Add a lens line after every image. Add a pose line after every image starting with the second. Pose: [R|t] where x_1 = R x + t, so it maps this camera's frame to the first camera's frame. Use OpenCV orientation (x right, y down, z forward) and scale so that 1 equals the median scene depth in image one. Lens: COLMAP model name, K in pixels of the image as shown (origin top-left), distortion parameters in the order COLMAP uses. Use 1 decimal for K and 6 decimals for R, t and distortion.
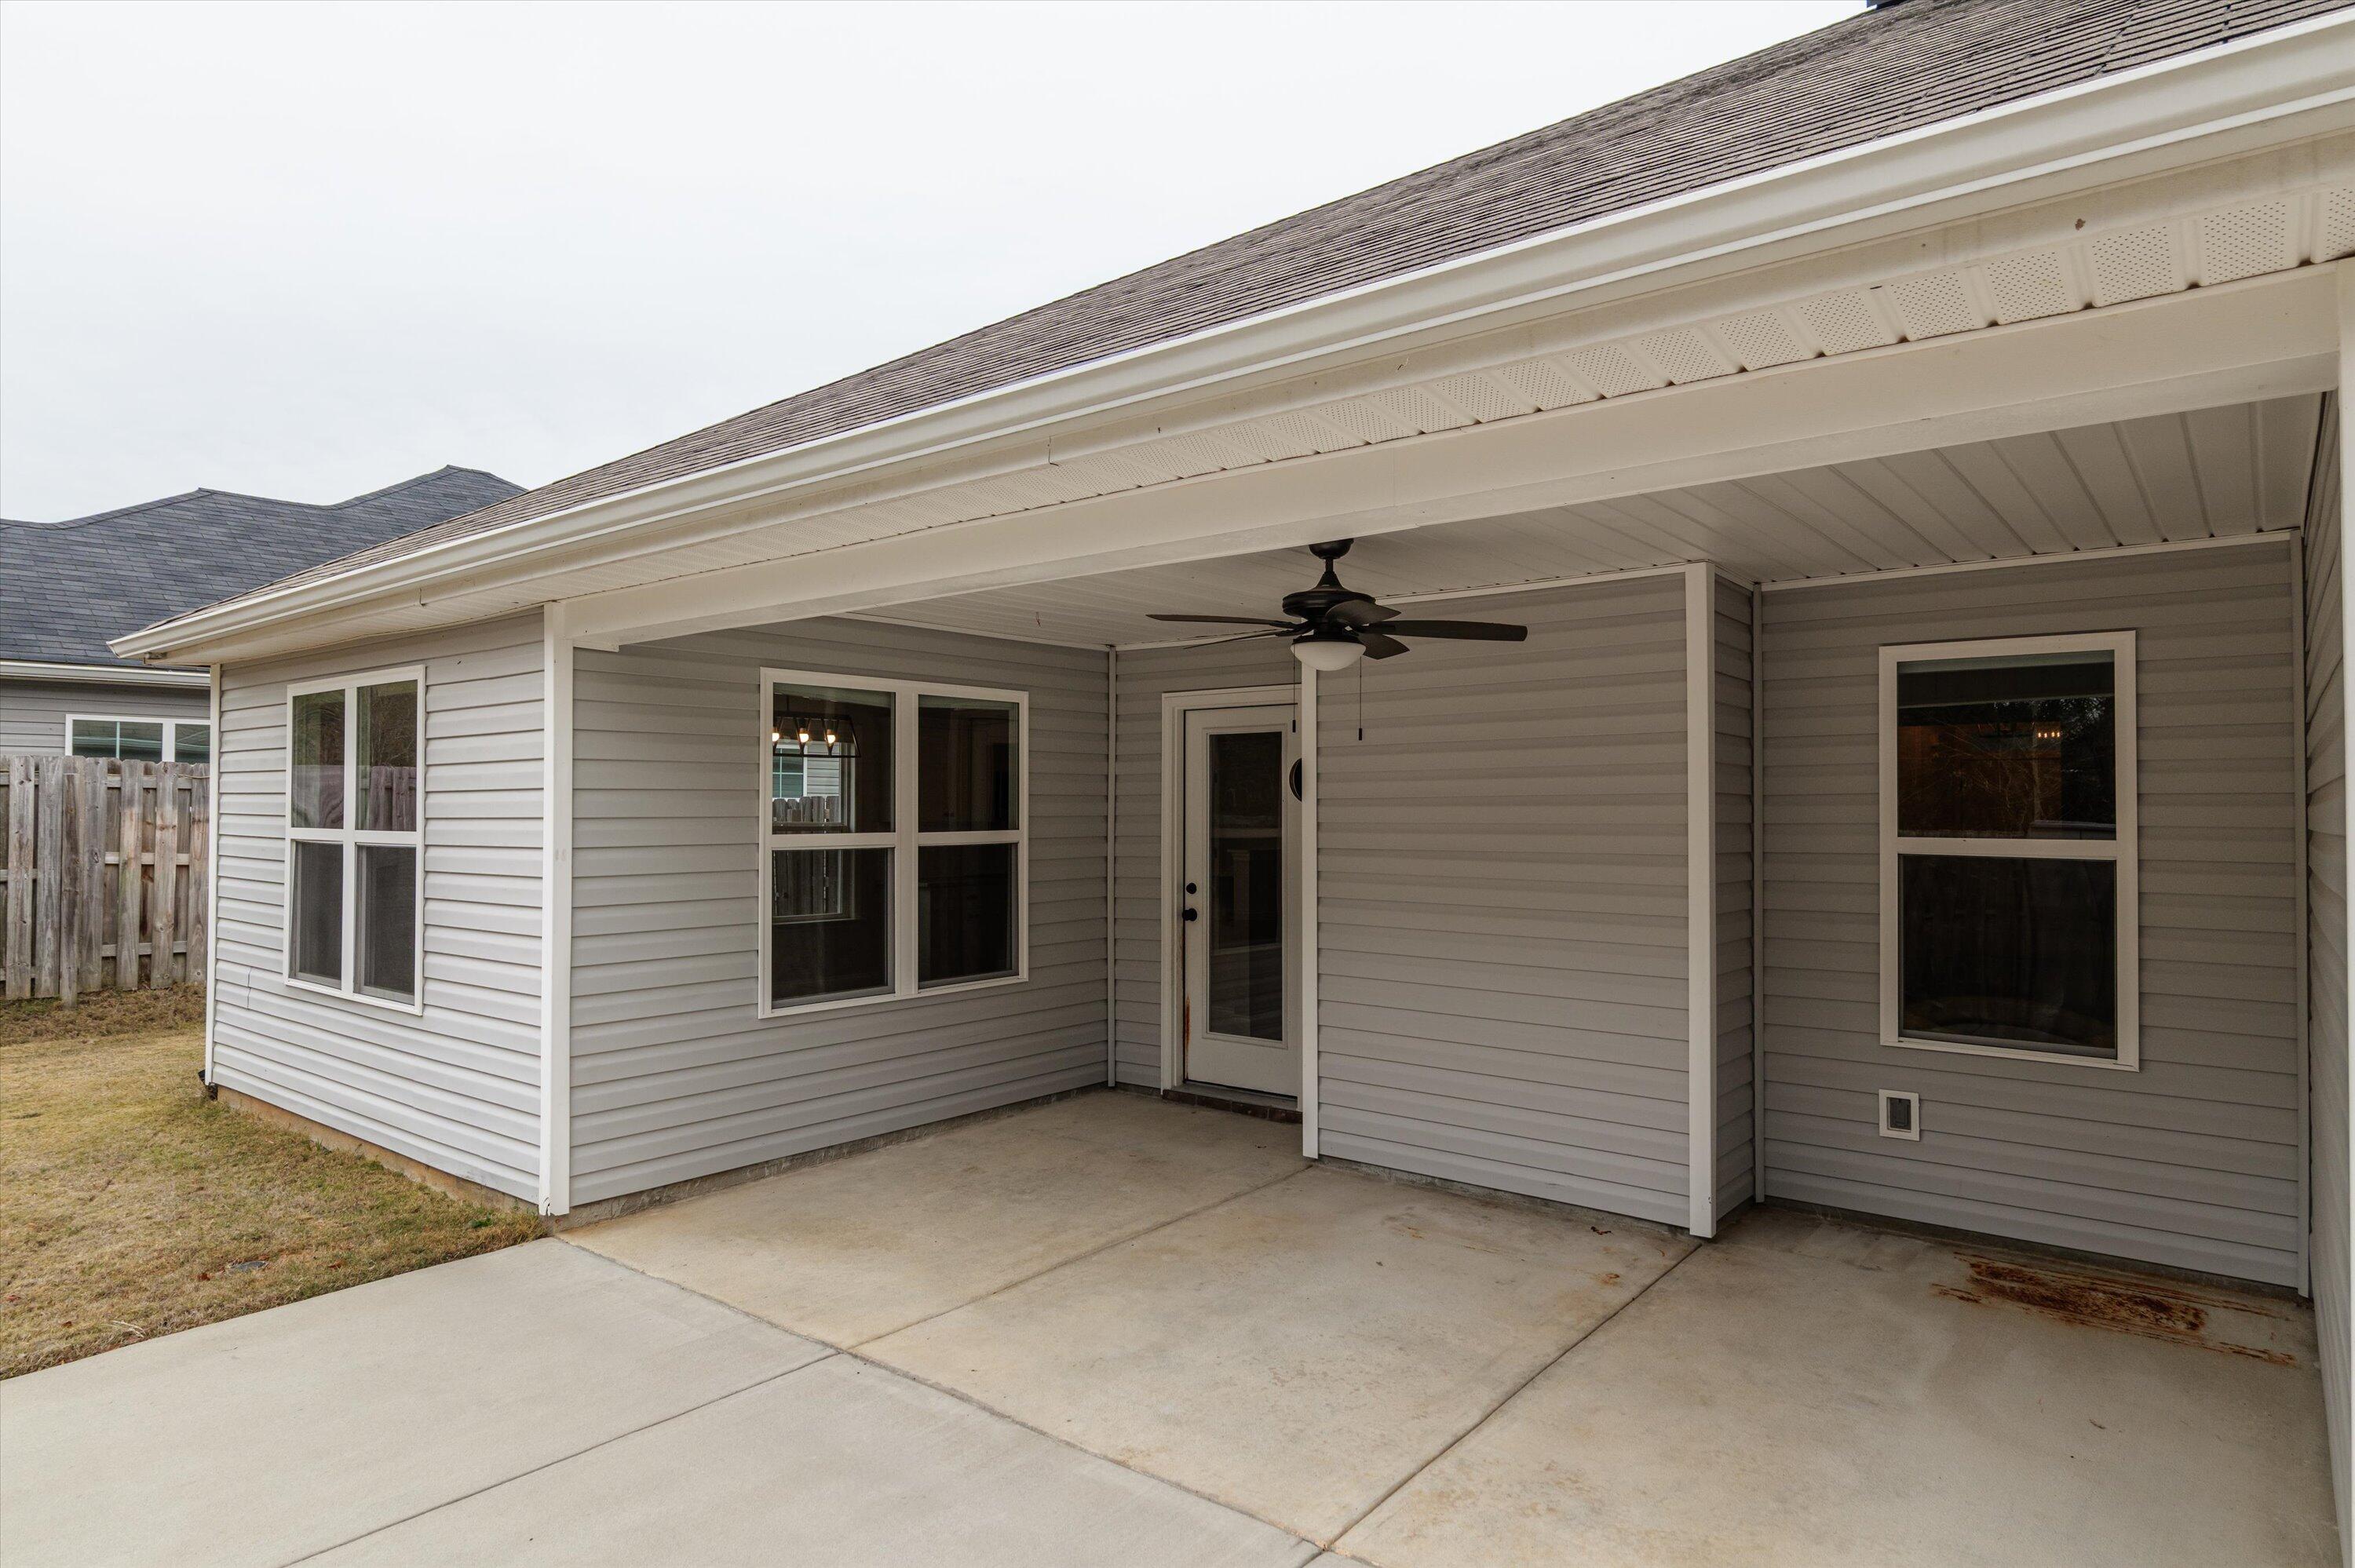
lens RADIAL K [[1352.3, 0, 1192.5], [0, 1352.3, 789.9], [0, 0, 1]] dist [0.000353, 0.005918]
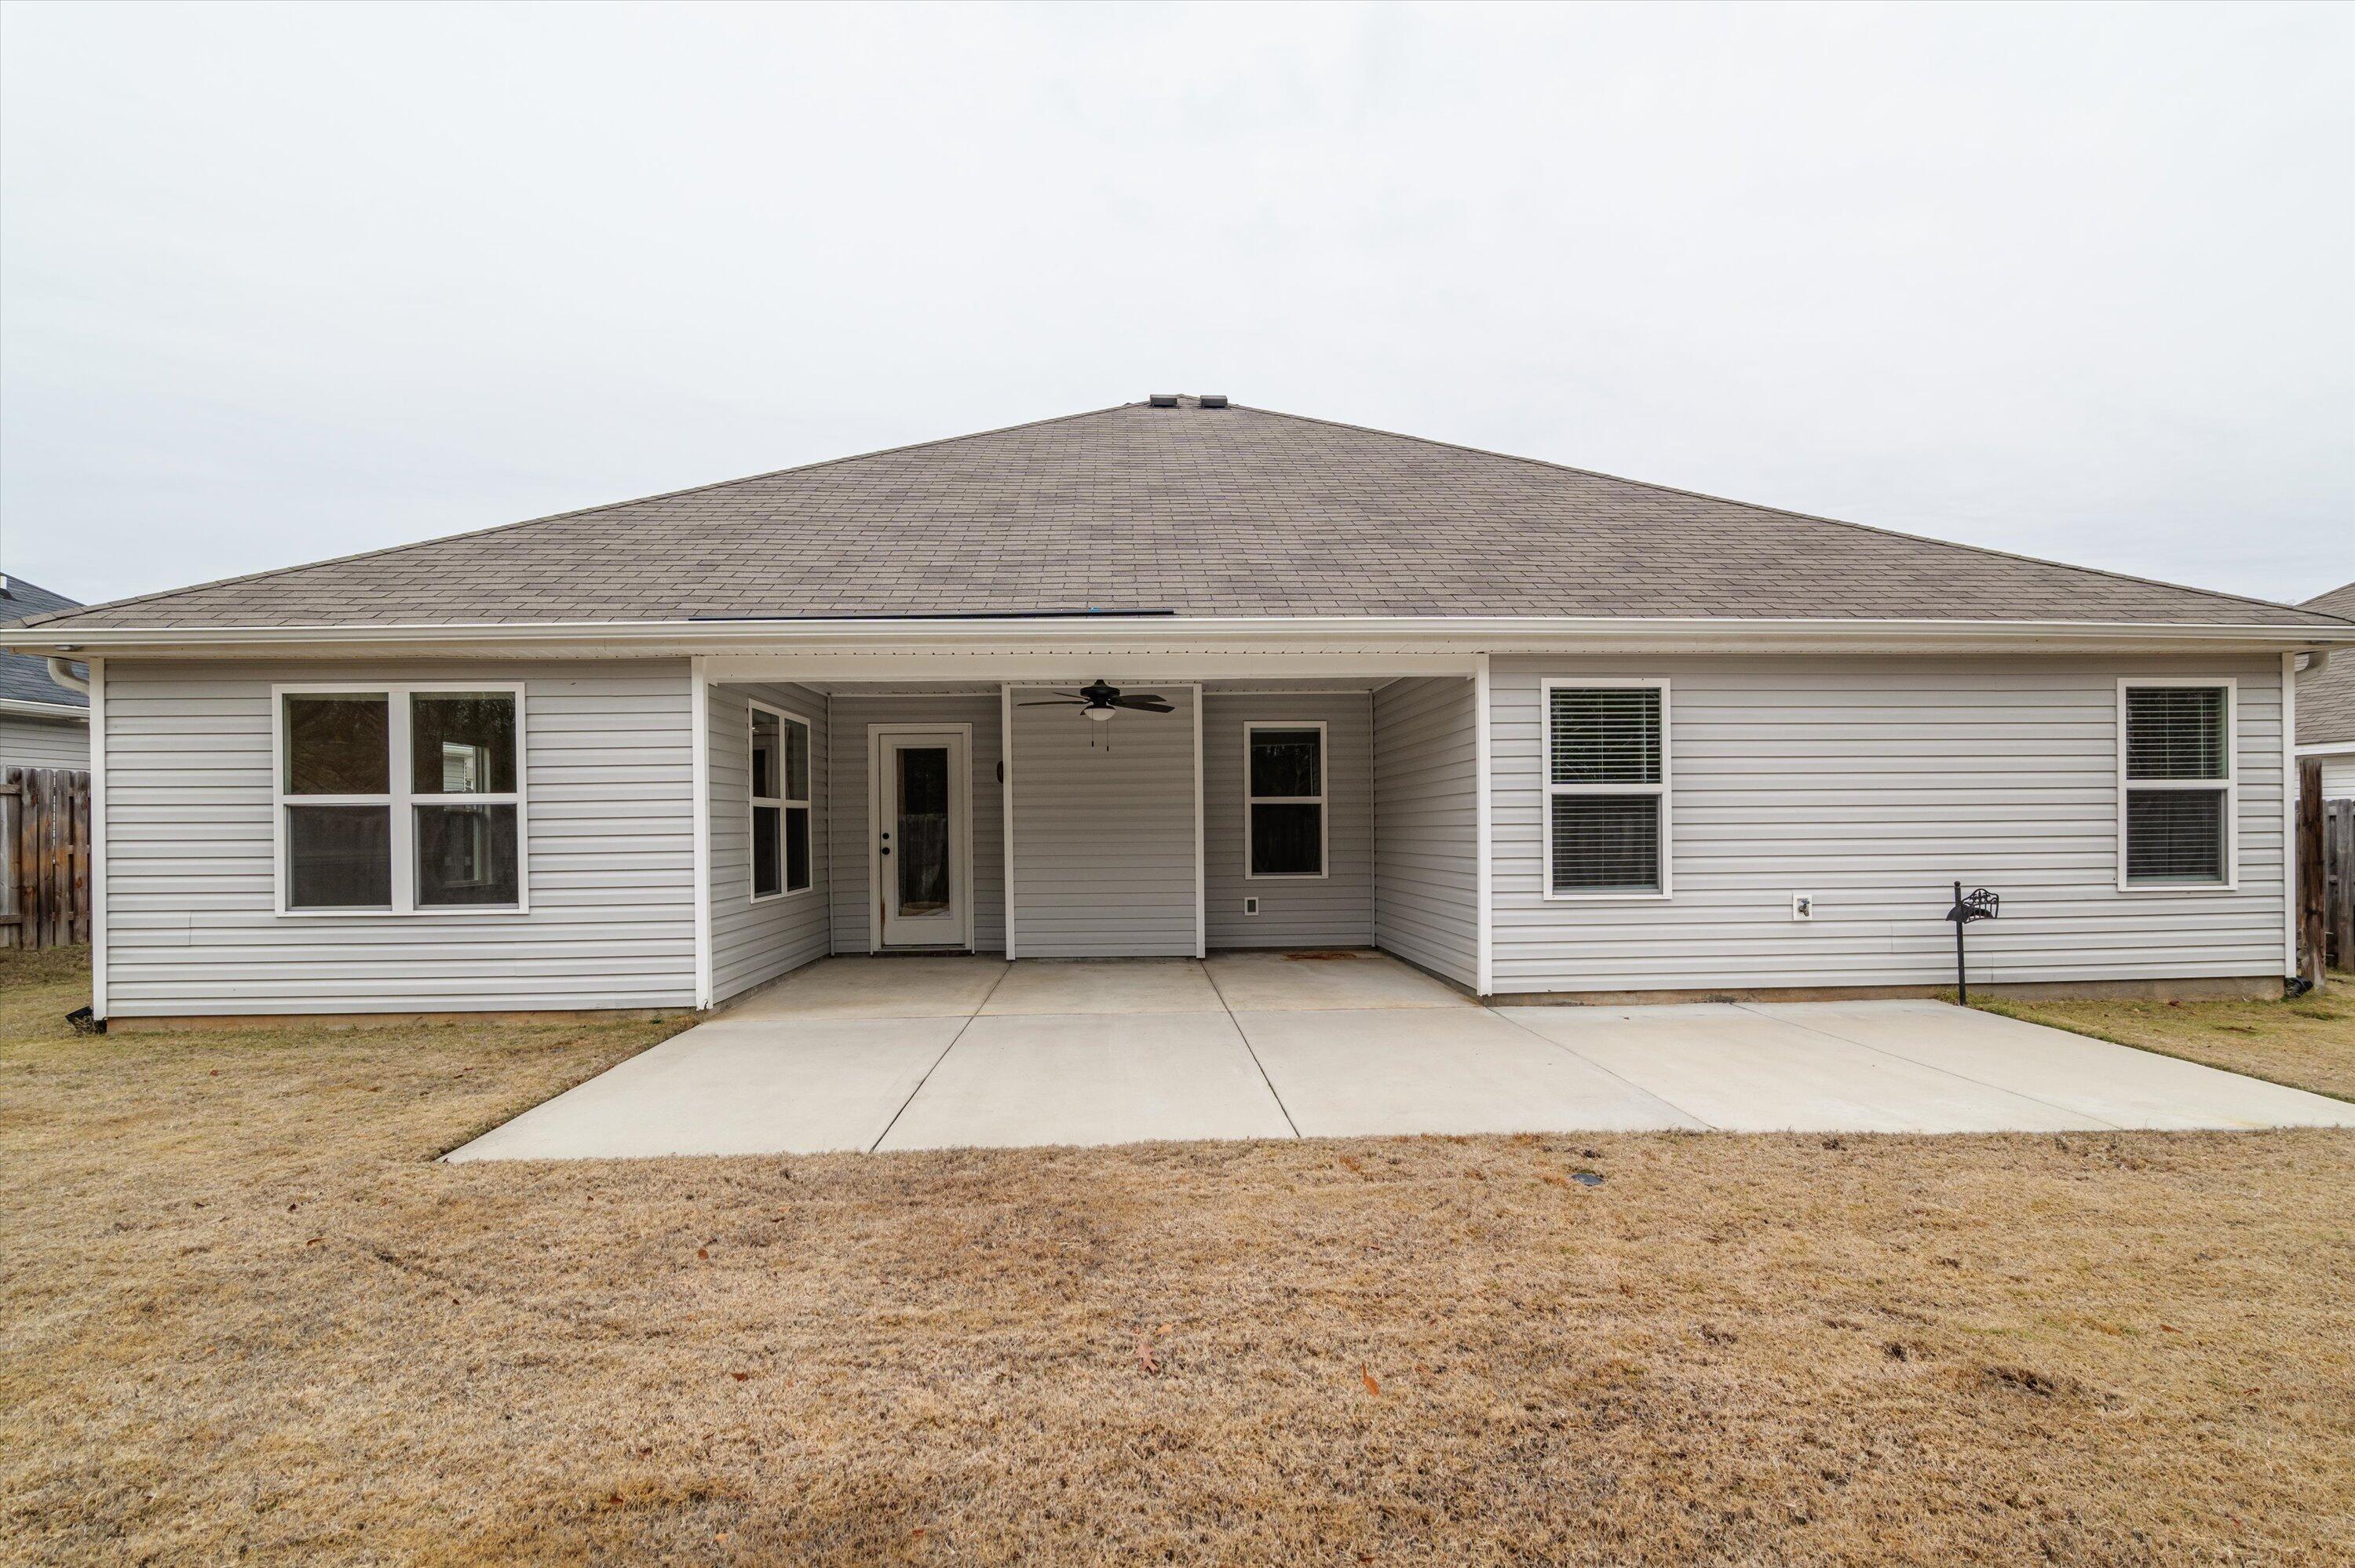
lens RADIAL K [[1103.4, 0, 1176.0], [0, 1103.4, 850.9], [0, 0, 1]] dist [-0.025999, 0.008151]
pose [[0.749582, -0.025183, 0.661432, -0.877975], [0.003281, 0.999405, 0.034332, 0.058556], [-0.661904, -0.023564, 0.749219, -0.421745]]
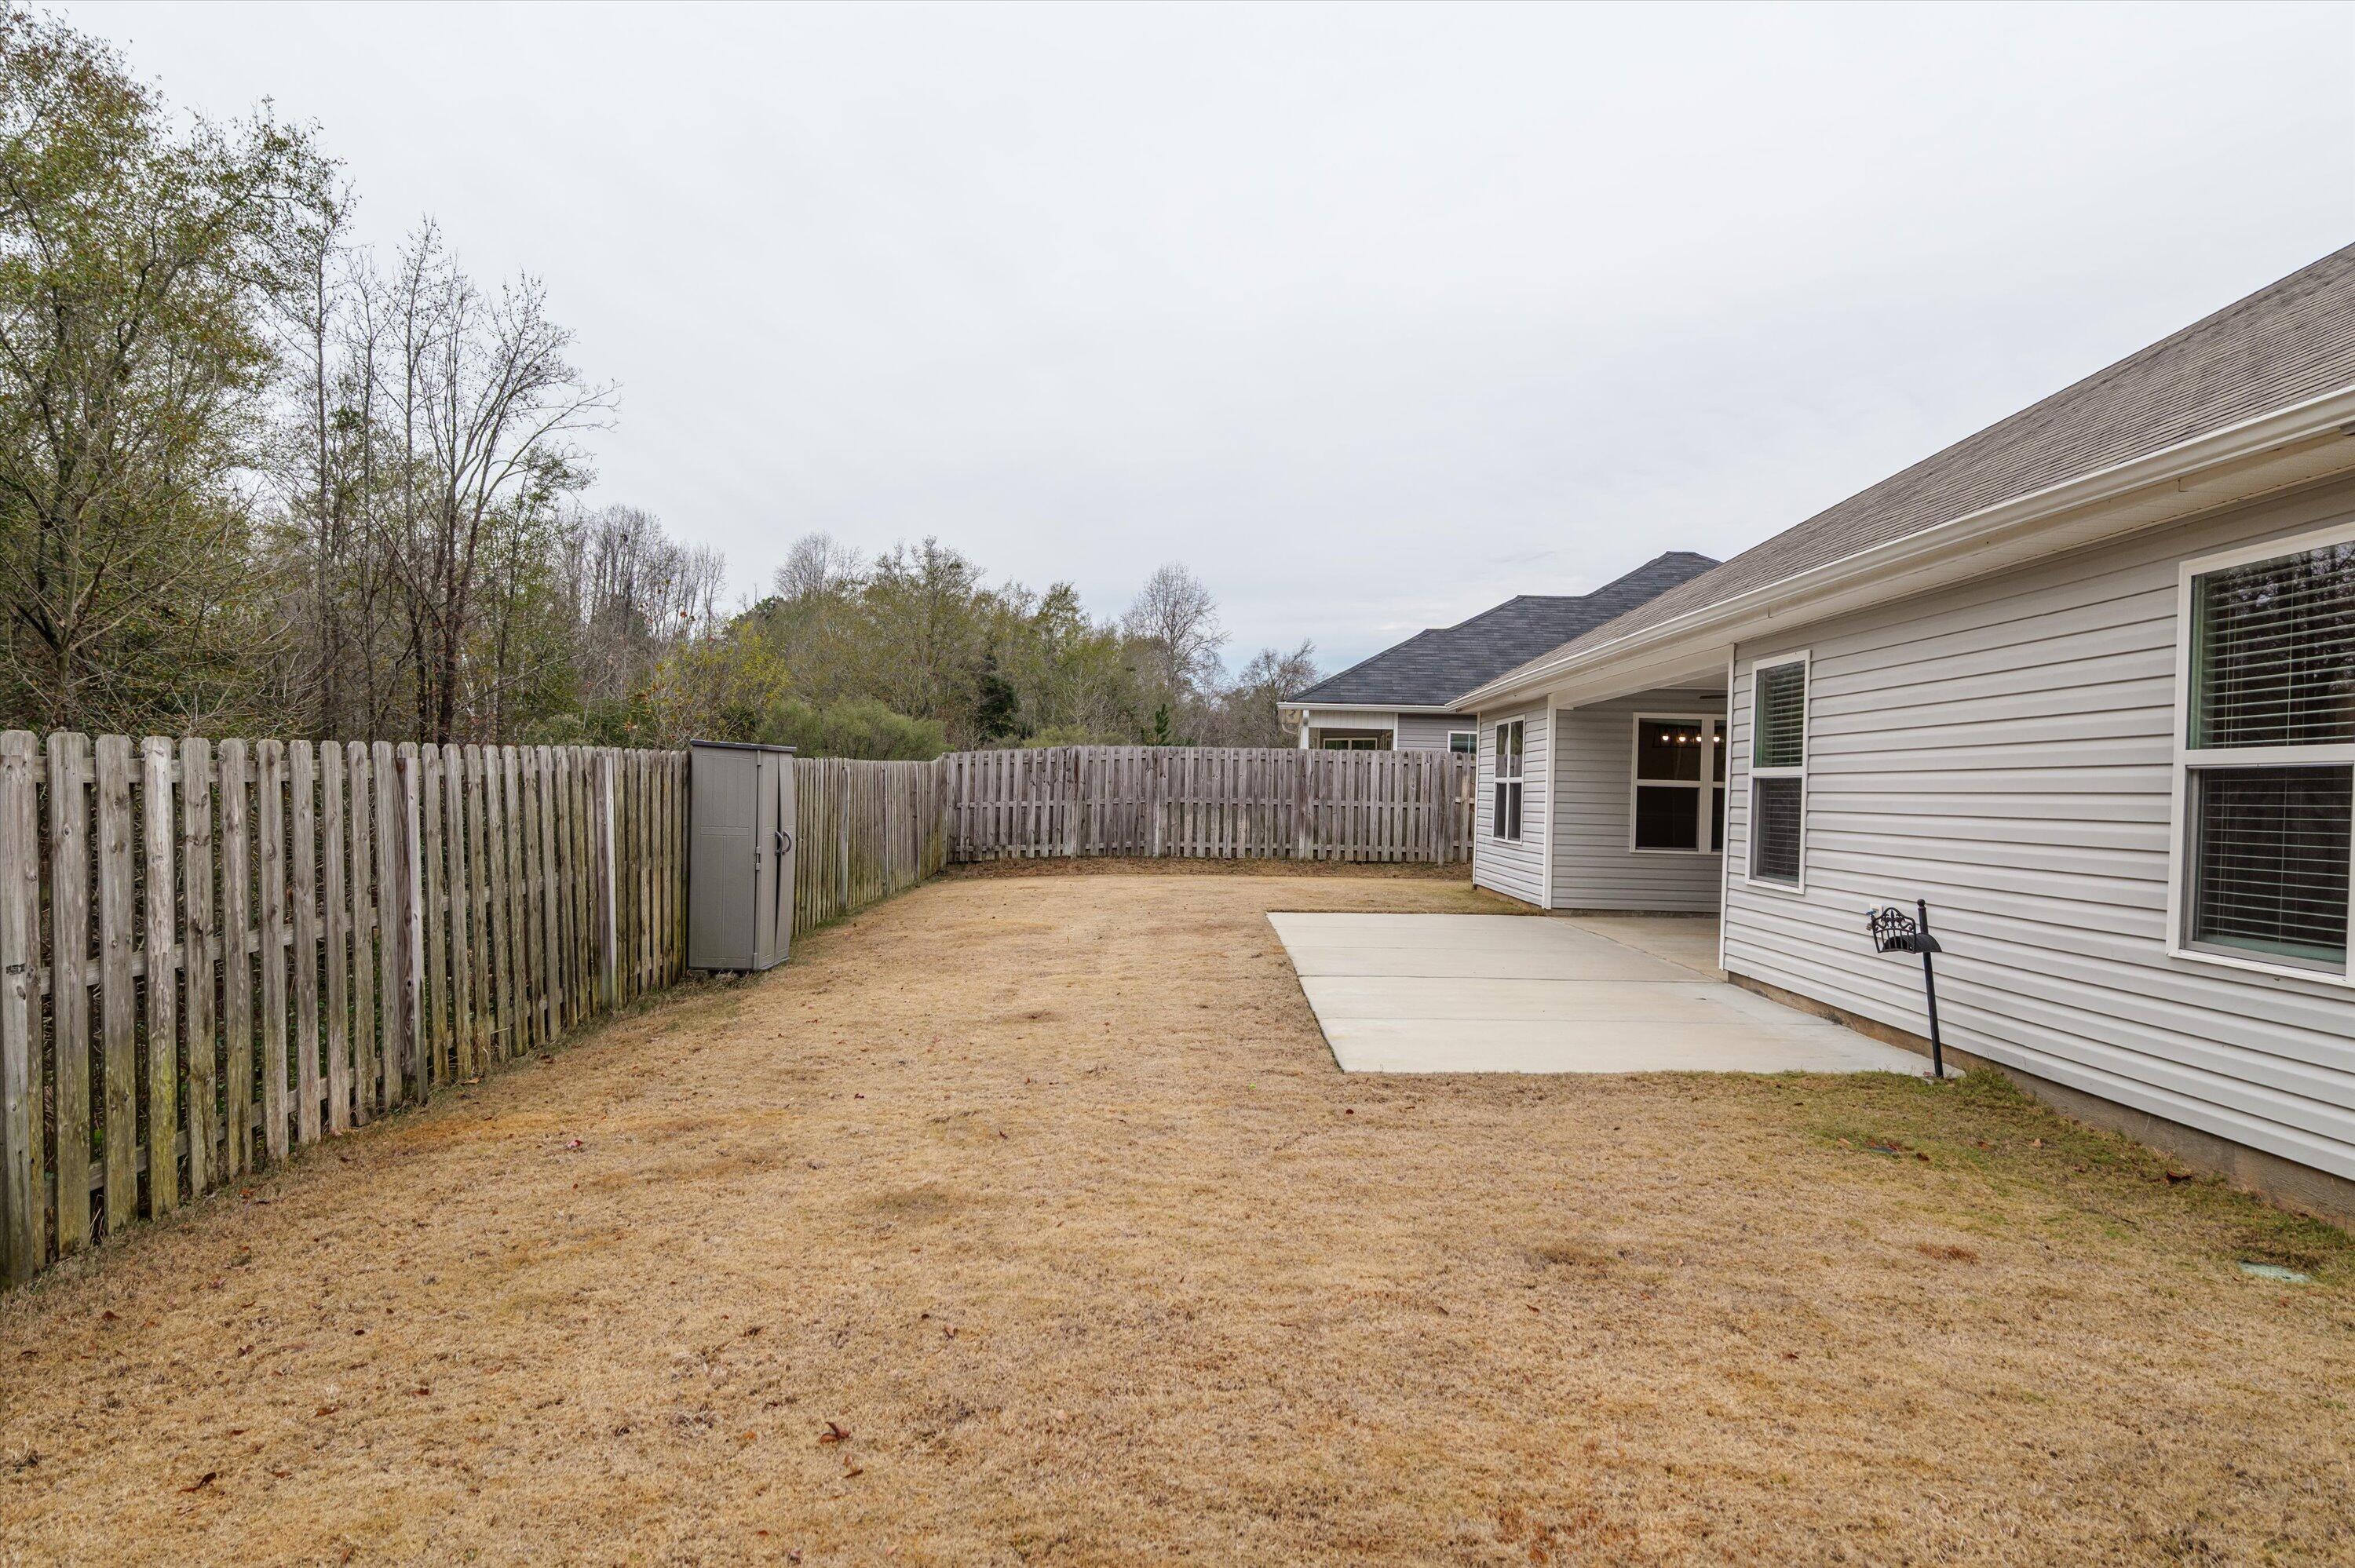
lens RADIAL K [[1414.7, 0, 1169.4], [0, 1414.7, 790.9], [0, 0, 1]] dist [0.001391, 0.003333]
pose [[0.607465, 0.014581, -0.794212, 1.300168], [-0.014356, 0.999870, 0.007376, 0.050875], [0.794216, 0.006921, 0.607596, -1.329986]]
